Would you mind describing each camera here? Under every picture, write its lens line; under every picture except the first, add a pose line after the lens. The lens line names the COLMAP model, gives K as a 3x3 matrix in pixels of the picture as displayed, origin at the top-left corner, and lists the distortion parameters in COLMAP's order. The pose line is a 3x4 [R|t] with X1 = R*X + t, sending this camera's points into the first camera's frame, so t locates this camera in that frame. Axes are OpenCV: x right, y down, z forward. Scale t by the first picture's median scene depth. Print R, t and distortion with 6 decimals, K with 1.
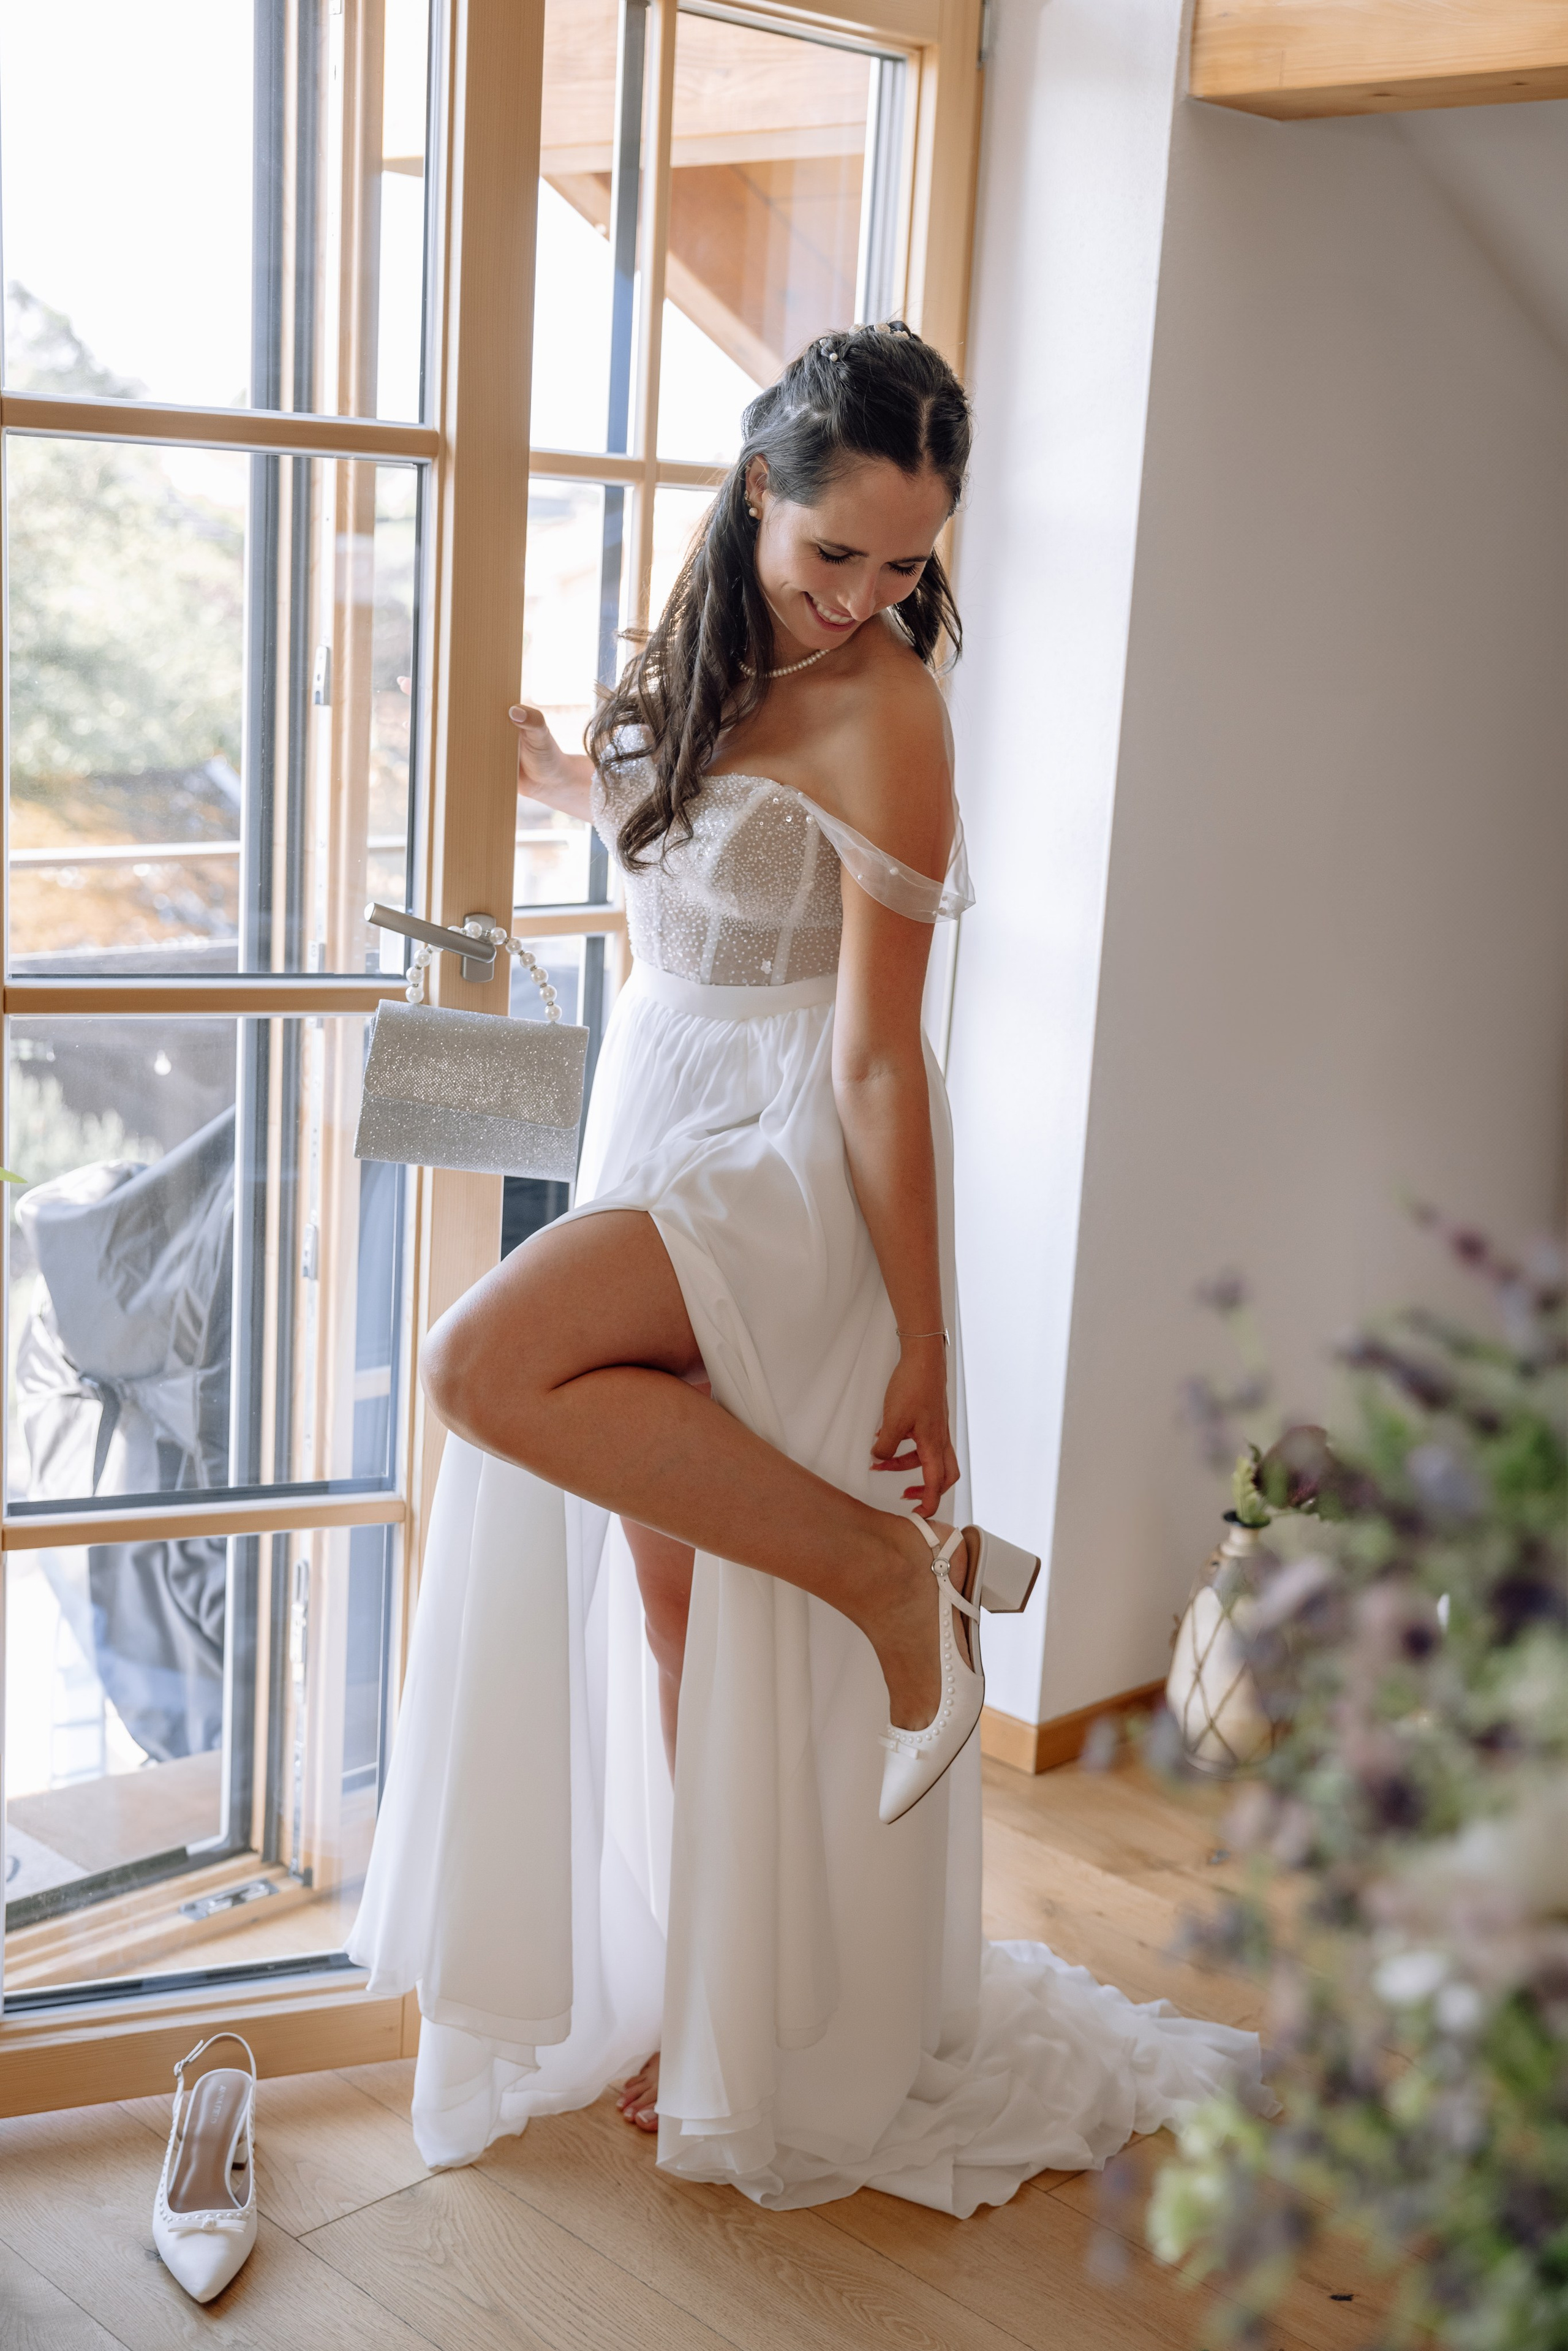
lens RADIAL K [[2932.3, 0, 784.0], [0, 2932.3, 1175.5], [0, 0, 1]] dist [0.085781, 0.003583]
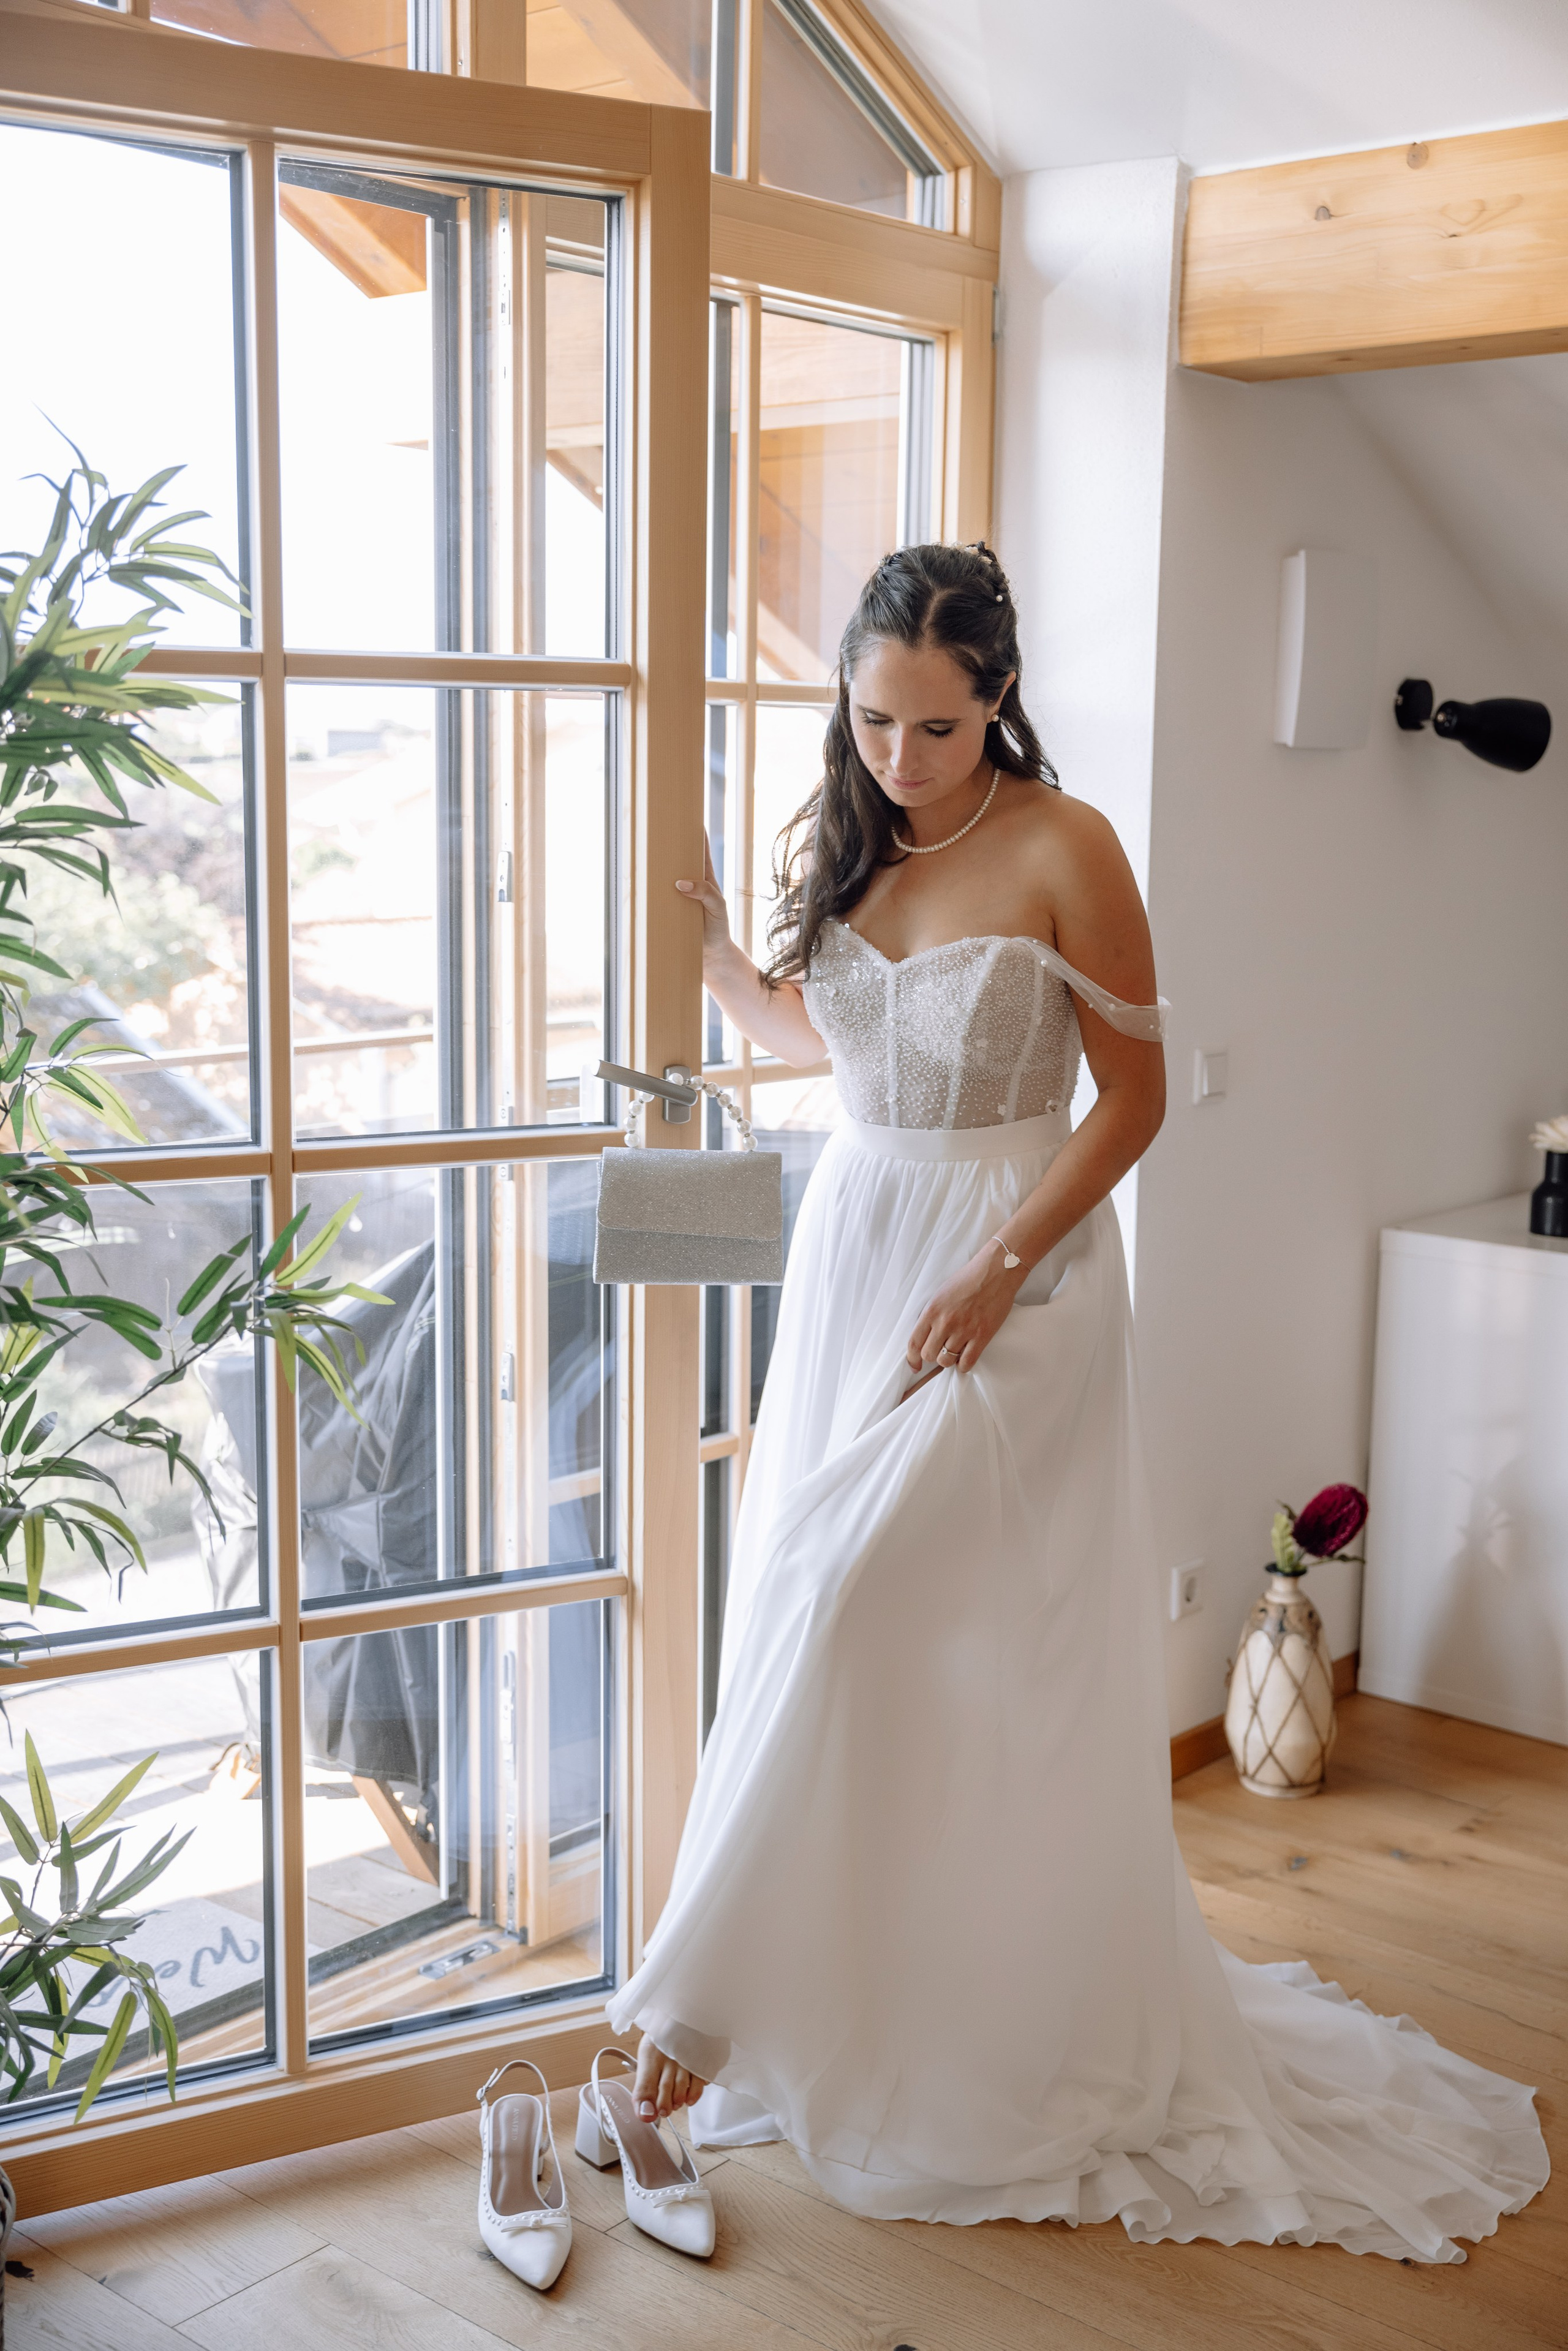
lens RADIAL K [[2736.5, 0, 784.0], [0, 2736.5, 1175.5], [0, 0, 1]] dist [0.058356, 0.032470]
pose [[0.995506, -0.057416, 0.075303, -0.126146], [0.061883, 0.996374, -0.058395, 0.016296], [-0.071677, 0.062793, 0.995449, -0.071539]]
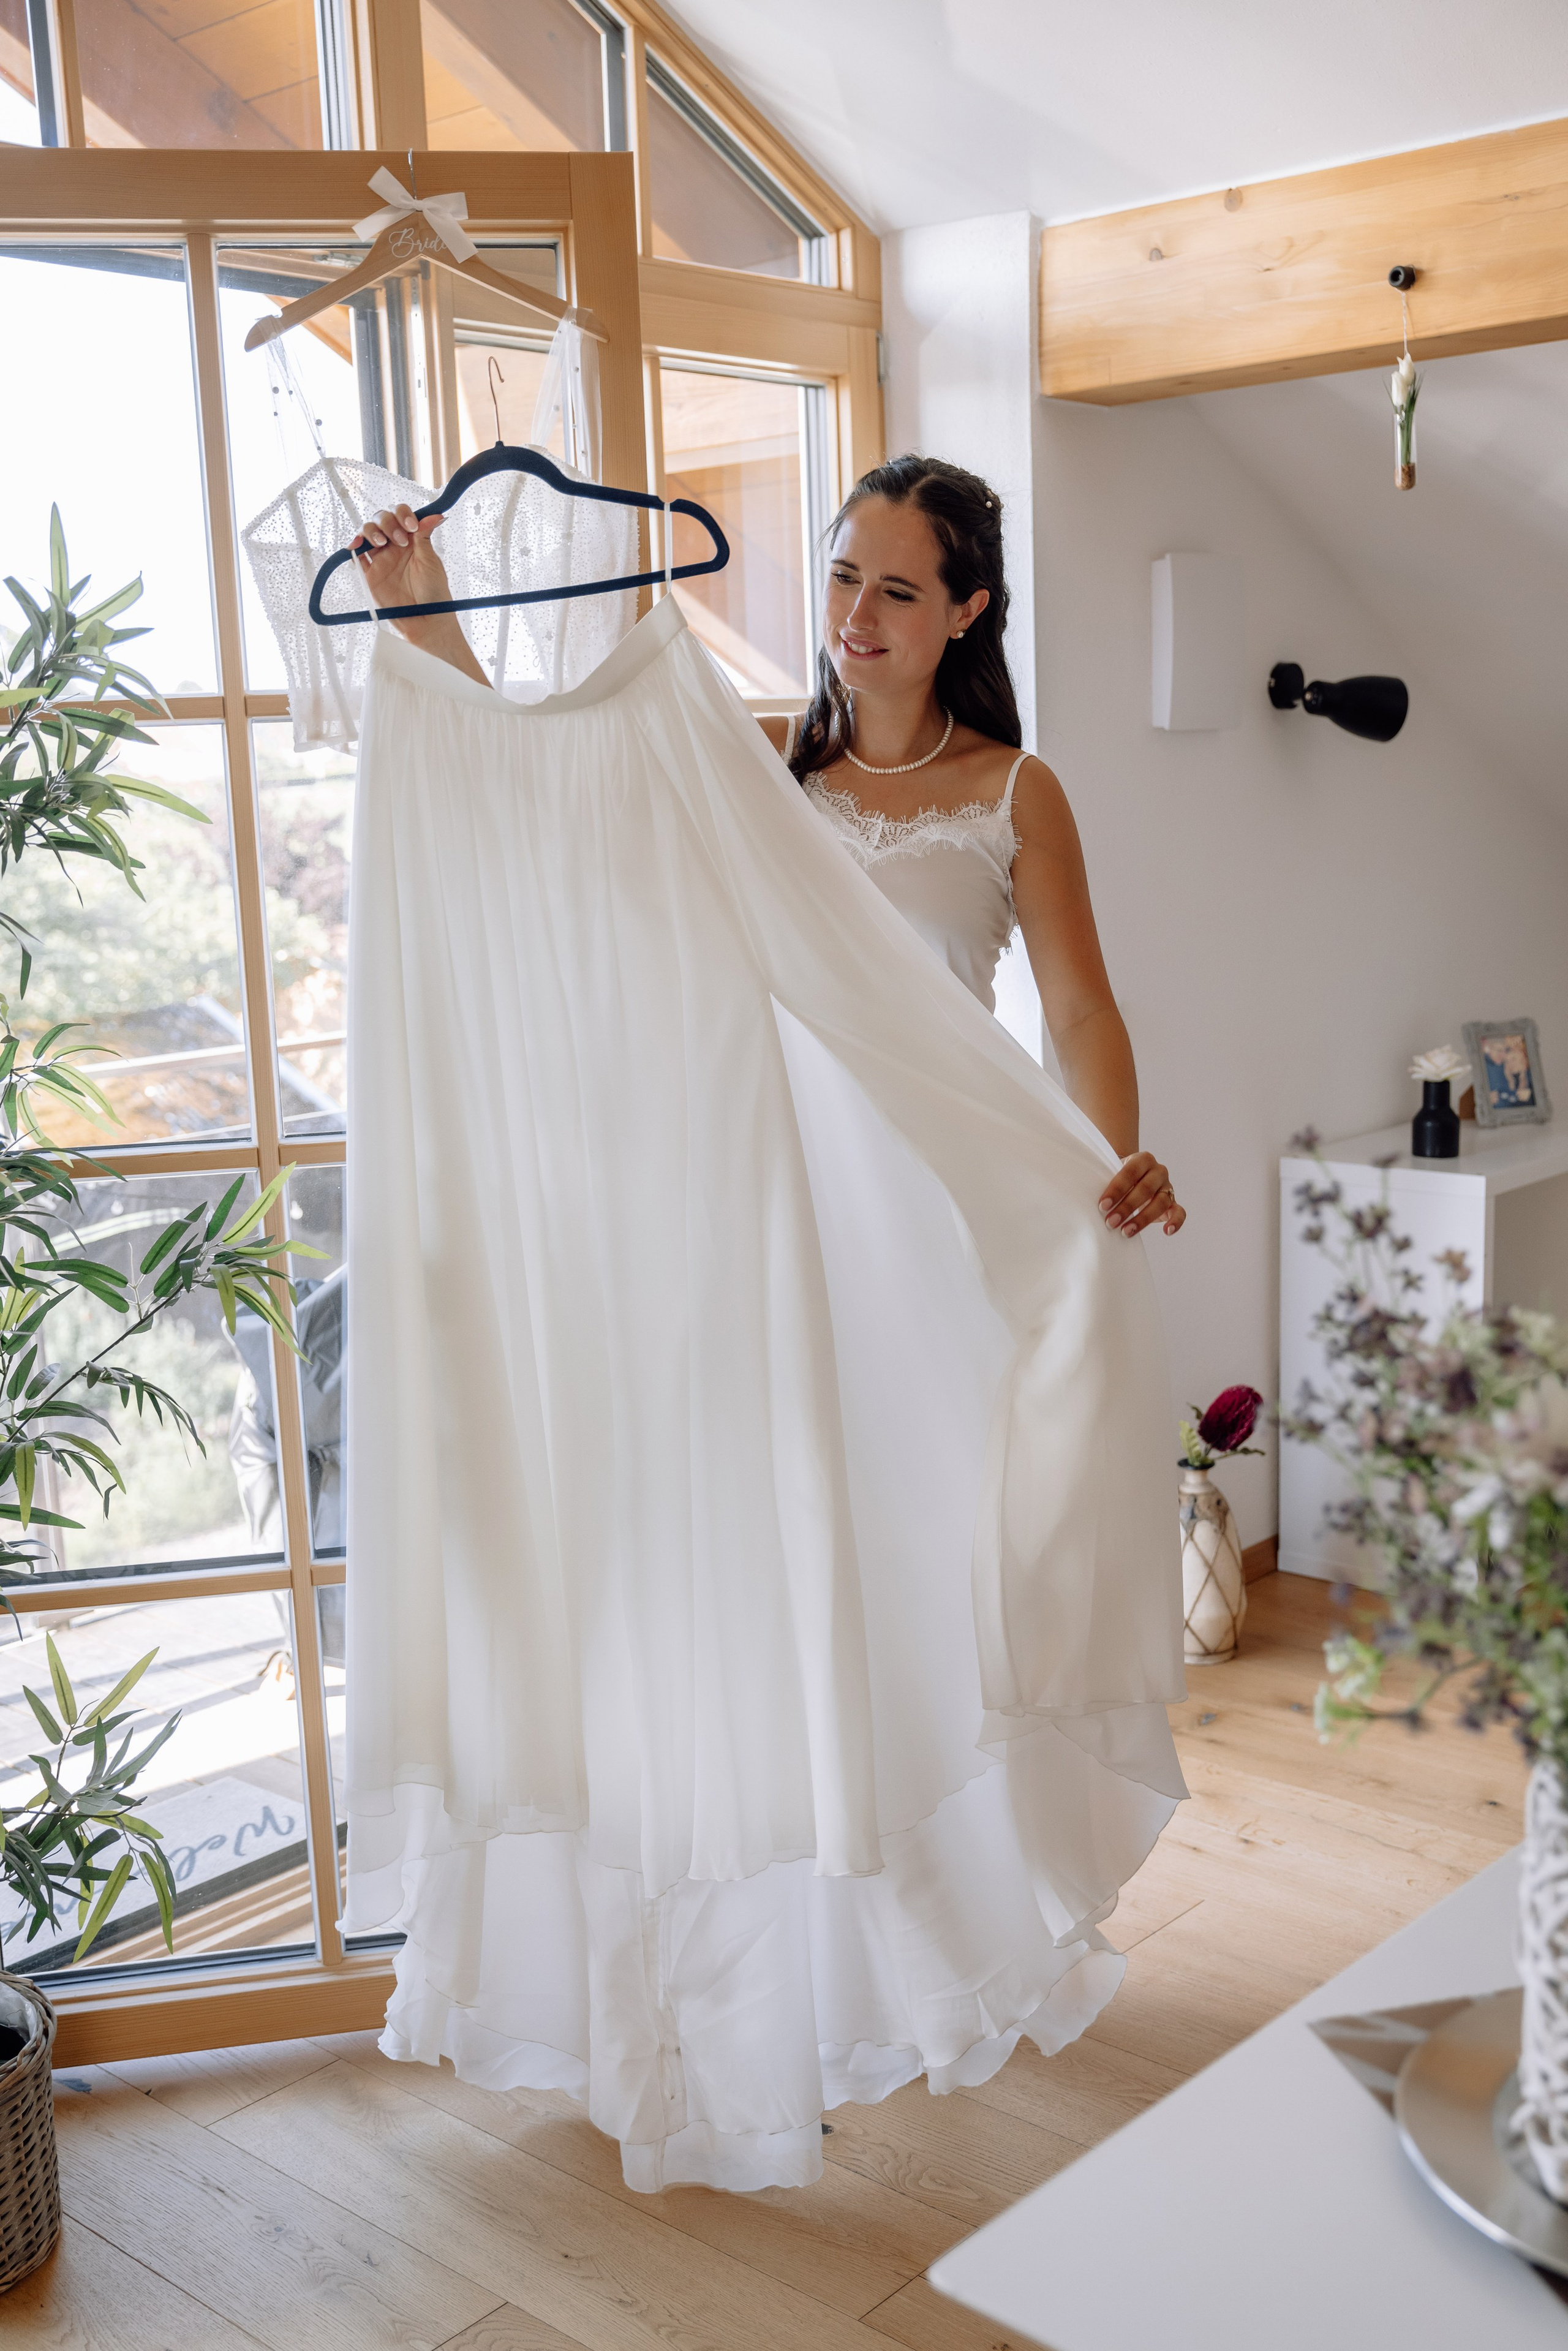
lens RADIAL K [[2546.3, 0, 782.2], [0, 2546.3, 1211.6], [0, 0, 1]] dist [-0.003561, 0.125540]
pose [[0.993880, -0.104164, 0.036766, -0.061155], [0.105425, 0.993839, -0.034205, 0.029914], [-0.032977, 0.037872, 0.998738, -0.132681]]
